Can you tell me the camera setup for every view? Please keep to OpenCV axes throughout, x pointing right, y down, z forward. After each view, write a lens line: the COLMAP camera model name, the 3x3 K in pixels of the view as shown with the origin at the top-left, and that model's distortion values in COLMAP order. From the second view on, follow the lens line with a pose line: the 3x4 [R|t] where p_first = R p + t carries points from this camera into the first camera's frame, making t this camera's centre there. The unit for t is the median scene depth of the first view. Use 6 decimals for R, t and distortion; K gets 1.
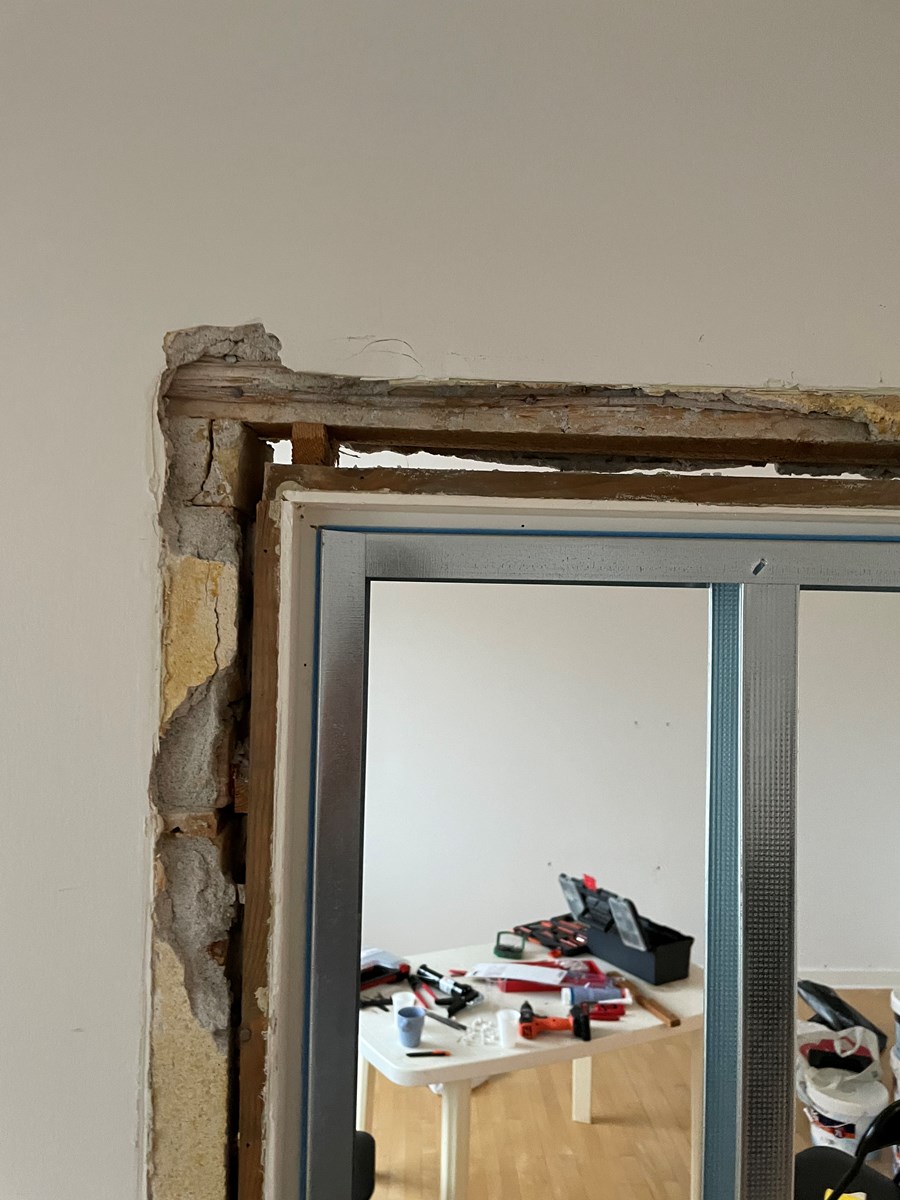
lens RADIAL K [[981.9, 0, 449.0], [0, 981.9, 628.9], [0, 0, 1]] dist [-0.000980, -0.059529]
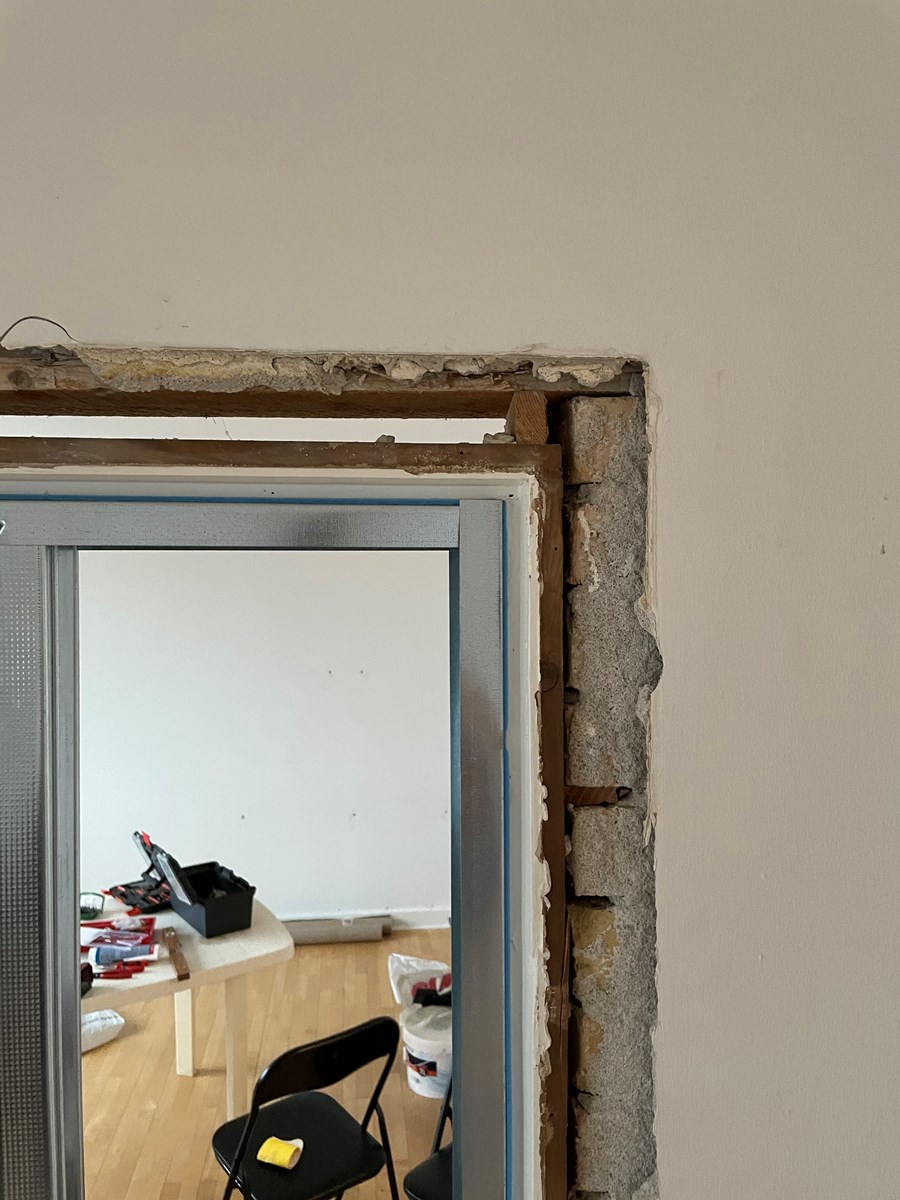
lens RADIAL K [[915.8, 0, 450.0], [0, 915.8, 600.0], [0, 0, 1]] dist [0.092429, -0.131490]
pose [[0.995887, -0.030458, 0.085327, 0.363181], [0.029752, 0.999512, 0.009535, 0.007981], [-0.085575, -0.006957, 0.996307, 0.012733]]
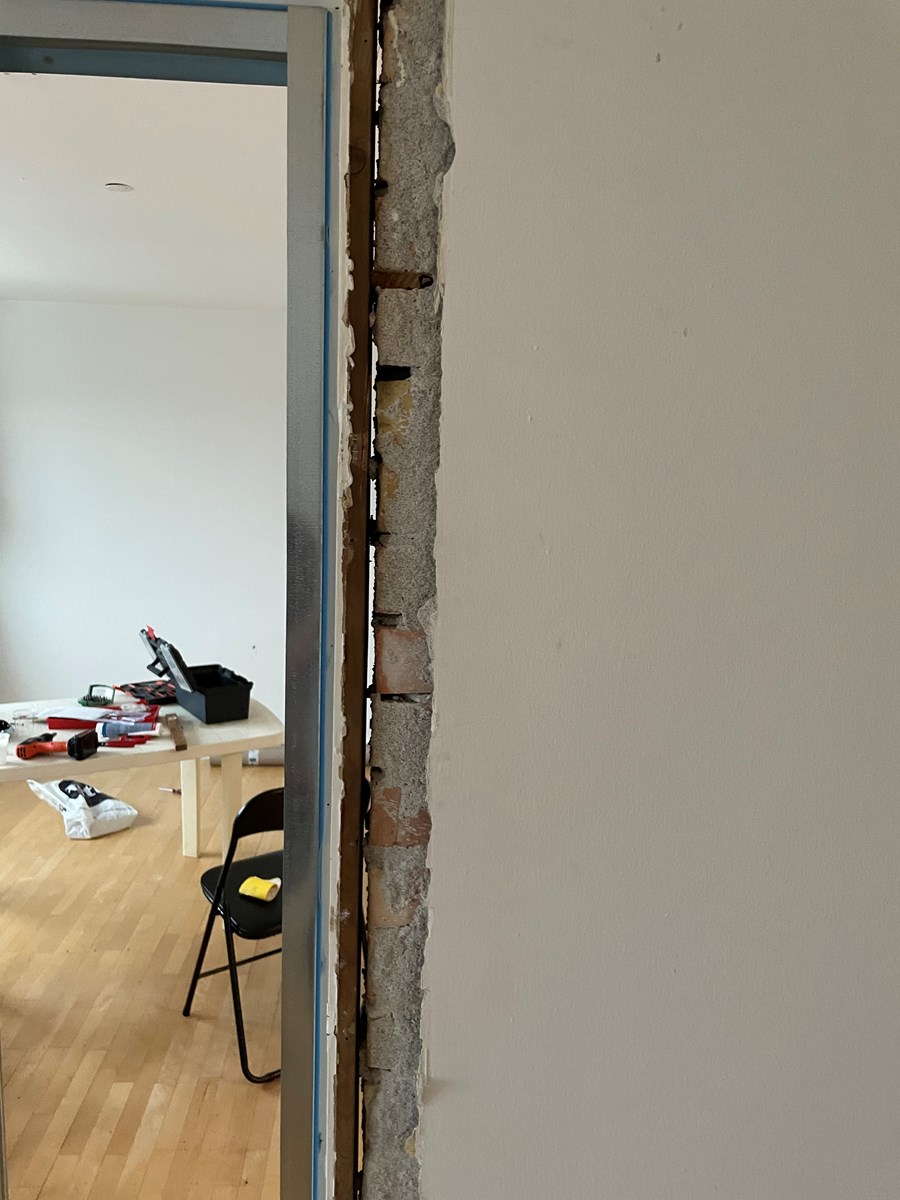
lens RADIAL K [[915.8, 0, 450.0], [0, 915.8, 600.0], [0, 0, 1]] dist [0.092429, -0.131490]
pose [[0.998910, -0.000719, 0.046677, 0.404545], [-0.004910, 0.992716, 0.120375, 0.090406], [-0.046424, -0.120473, 0.991630, -0.026304]]
